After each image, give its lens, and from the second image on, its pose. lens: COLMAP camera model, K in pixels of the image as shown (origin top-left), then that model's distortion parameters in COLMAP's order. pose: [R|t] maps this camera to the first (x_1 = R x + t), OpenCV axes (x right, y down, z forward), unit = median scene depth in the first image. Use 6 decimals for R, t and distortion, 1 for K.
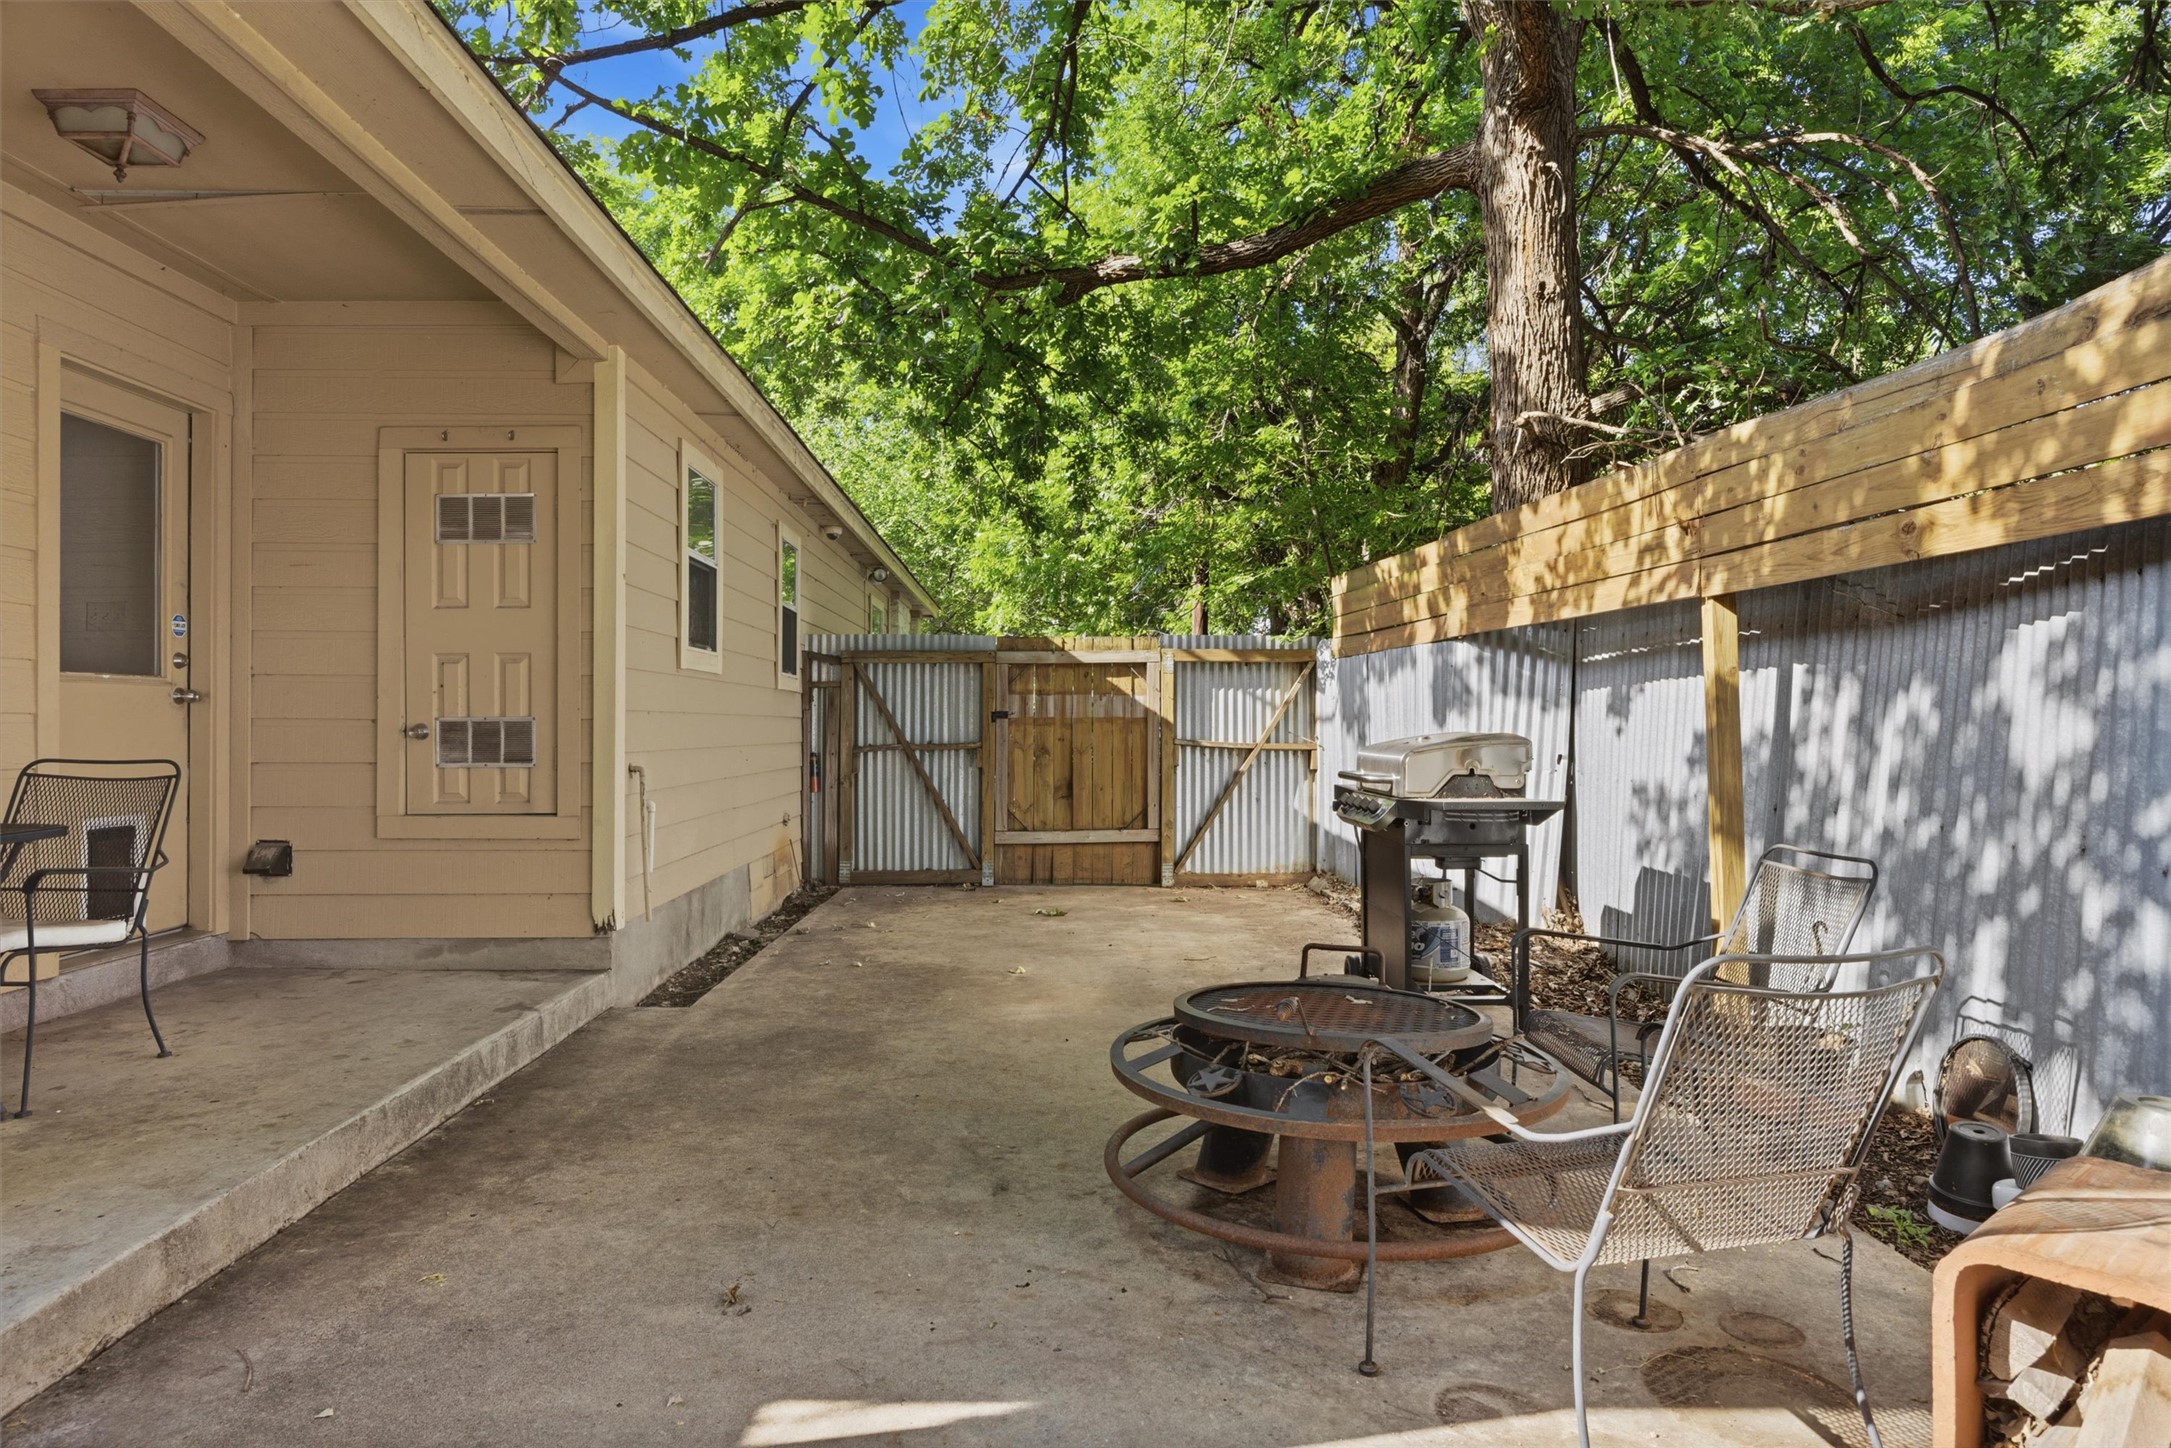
lens RADIAL K [[1320.3, 0, 1076.9], [0, 1320.3, 713.7], [0, 0, 1]] dist [0.004013, -0.001017]
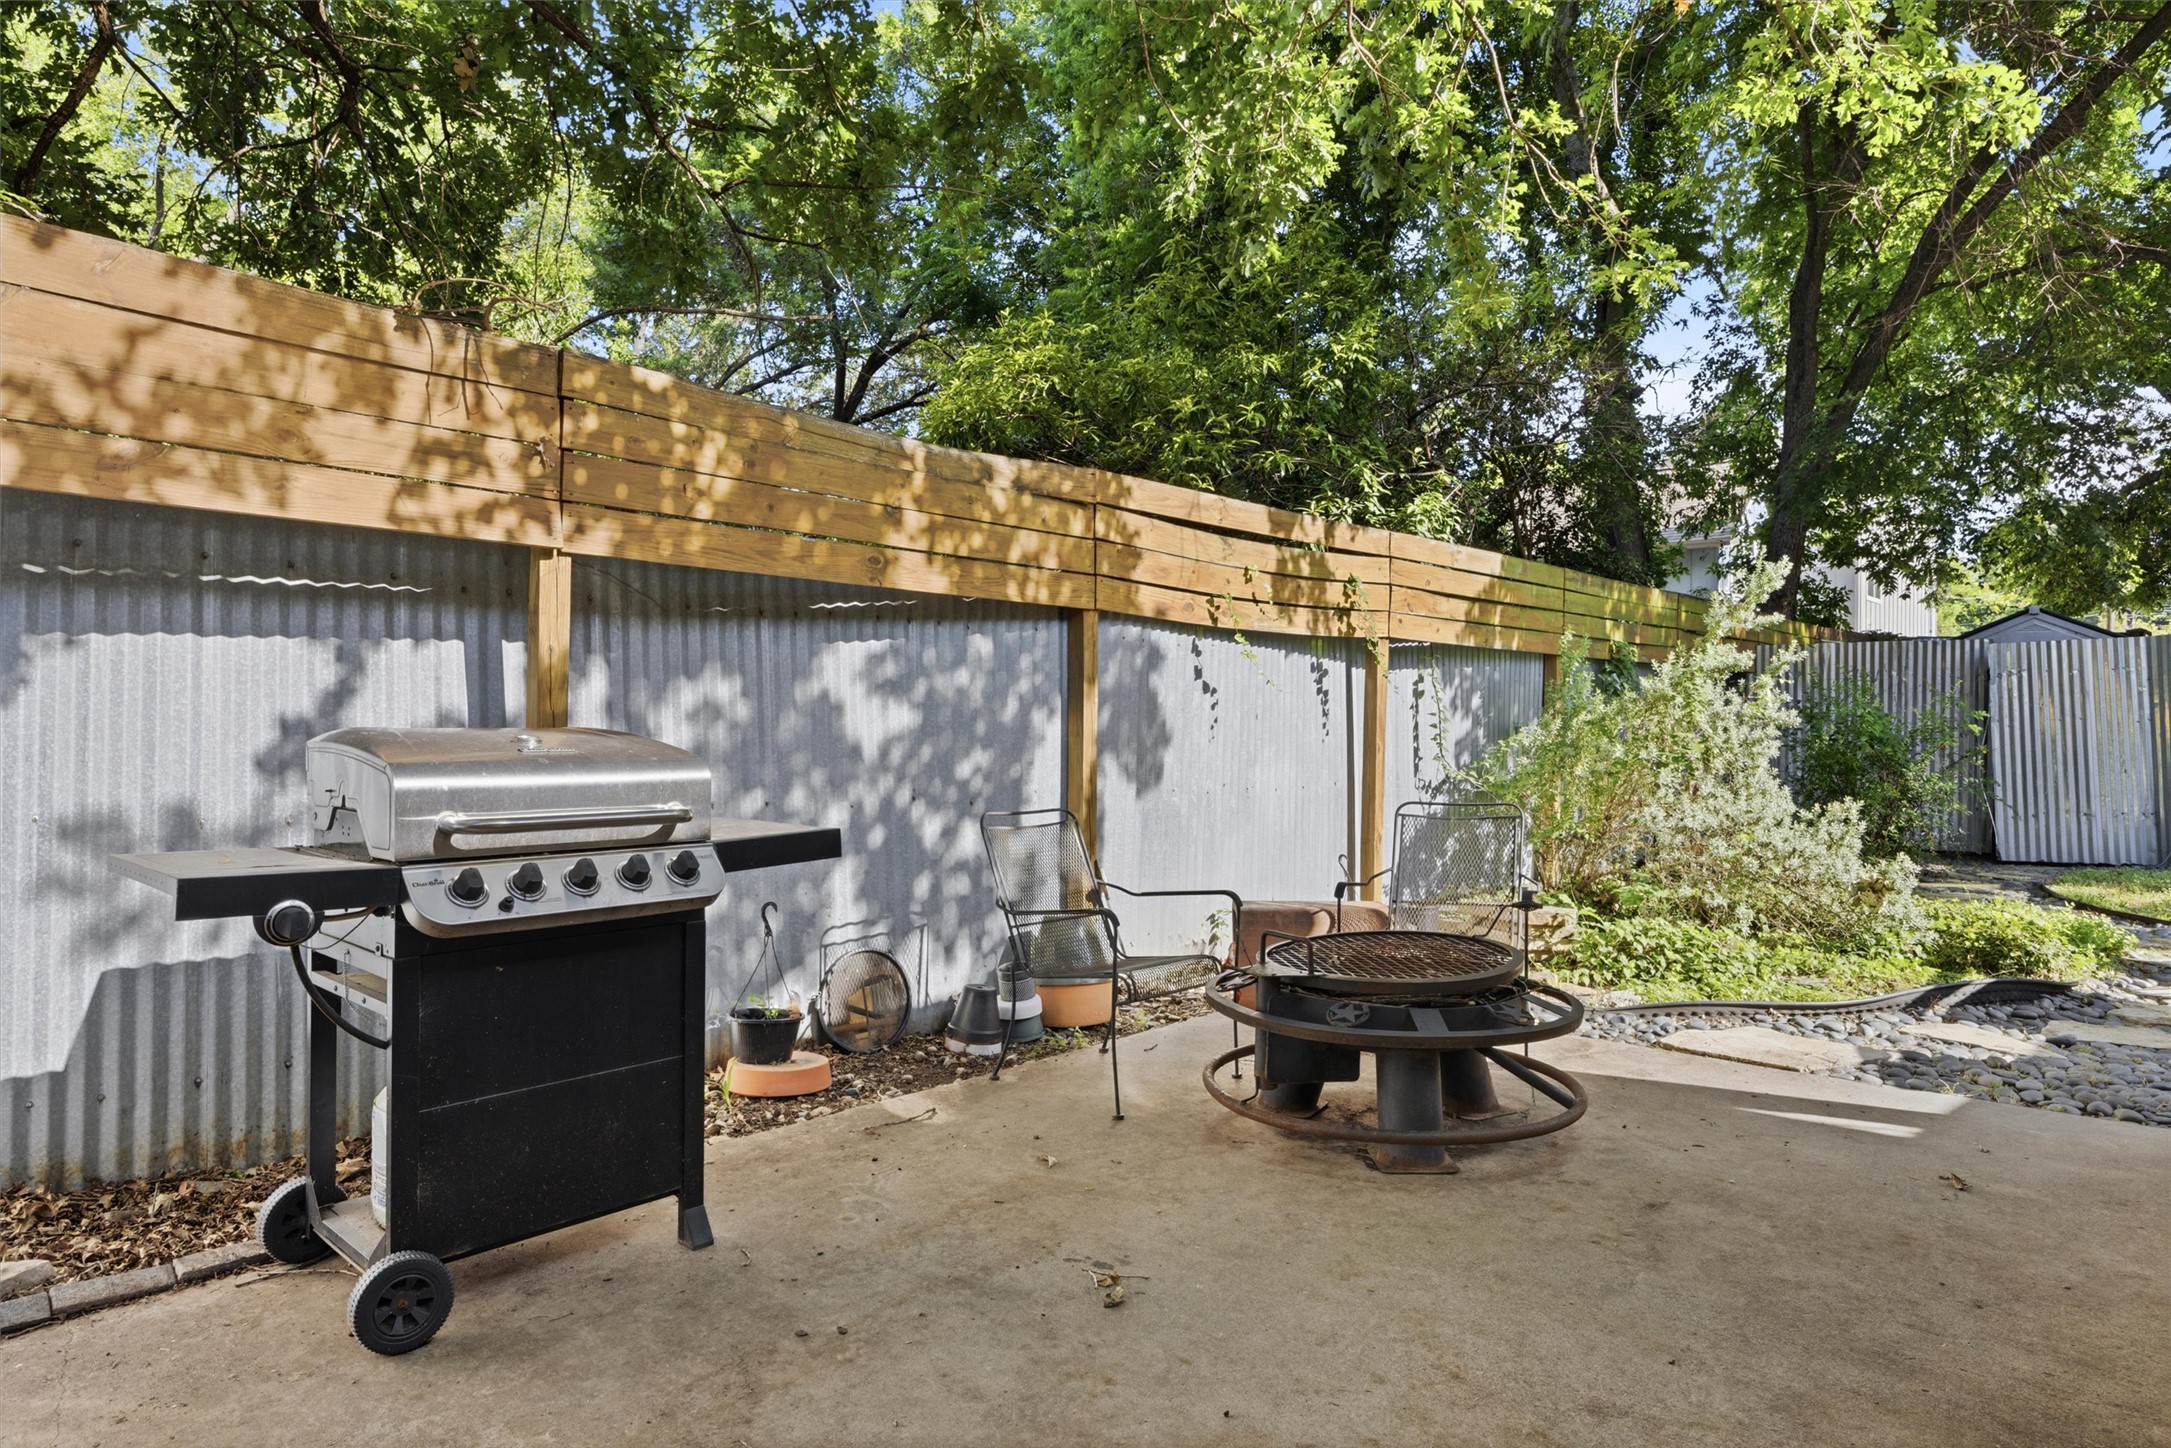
lens RADIAL K [[1282.8, 0, 1023.1], [0, 1282.8, 721.8], [0, 0, 1]] dist [-0.006975, -0.000602]
pose [[-0.710227, -0.013832, 0.703837, -0.337725], [-0.014911, 0.999878, 0.004603, 0.009078], [-0.703815, -0.007226, -0.710347, 1.755807]]
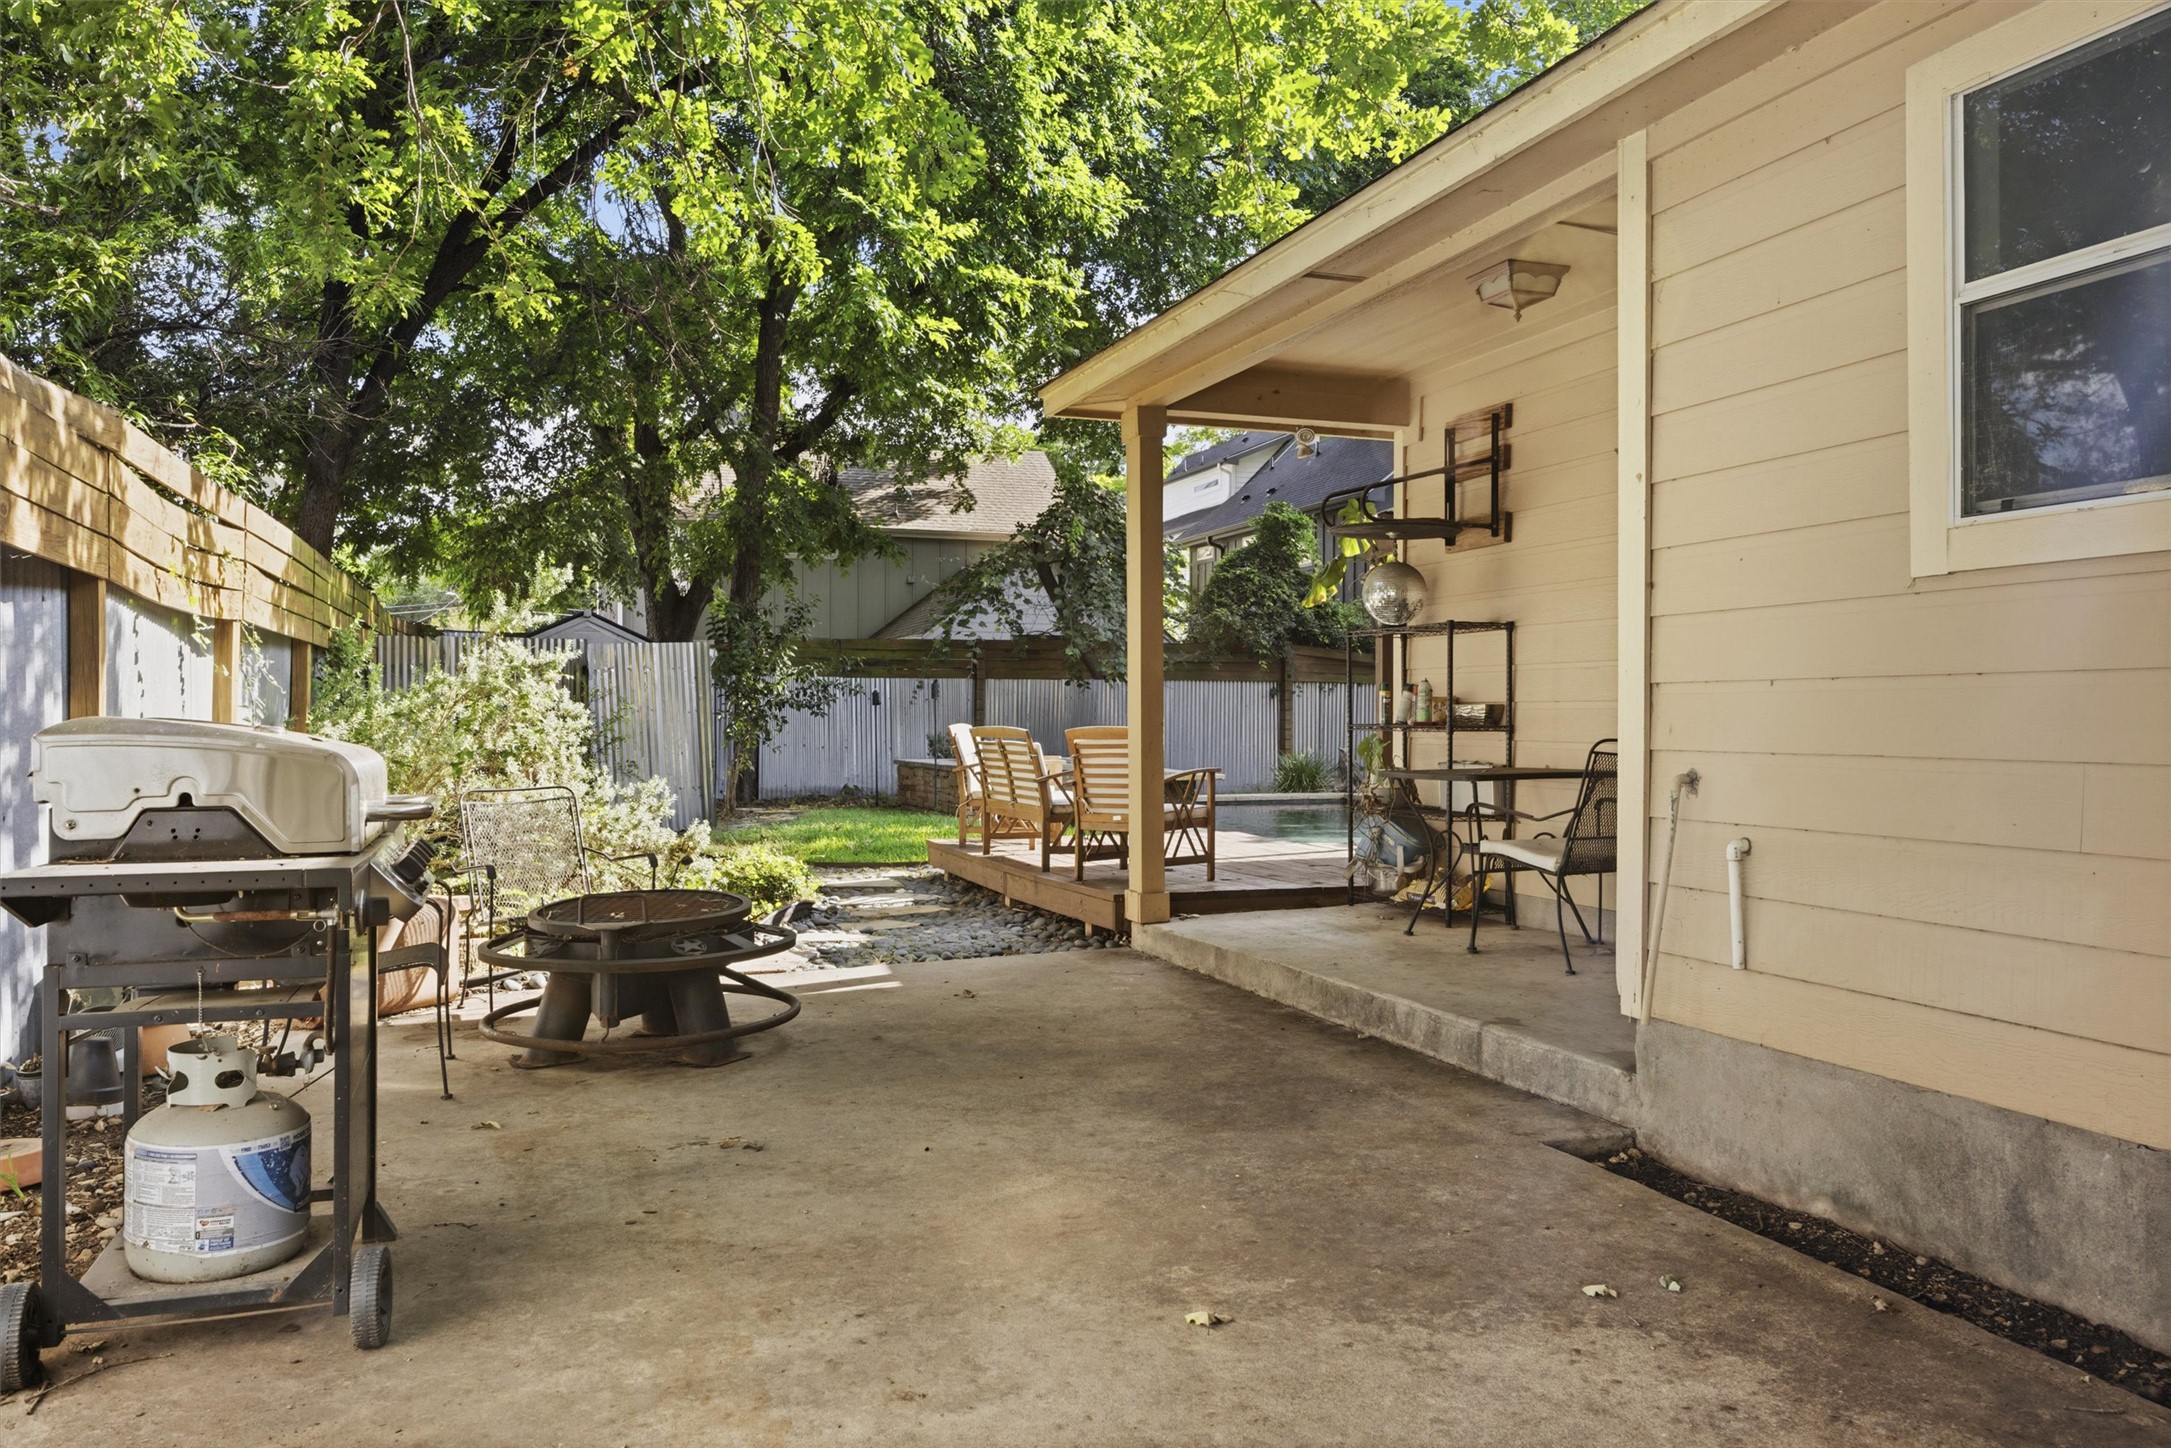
lens RADIAL K [[1602.3, 0, 1083.8], [0, 1602.3, 718.1], [0, 0, 1]] dist [-0.009012, -0.001162]
pose [[-0.945238, -0.013371, -0.326109, 0.263155], [-0.012029, 0.999909, -0.006131, 0.016560], [0.326161, -0.001872, -0.945312, 2.400175]]
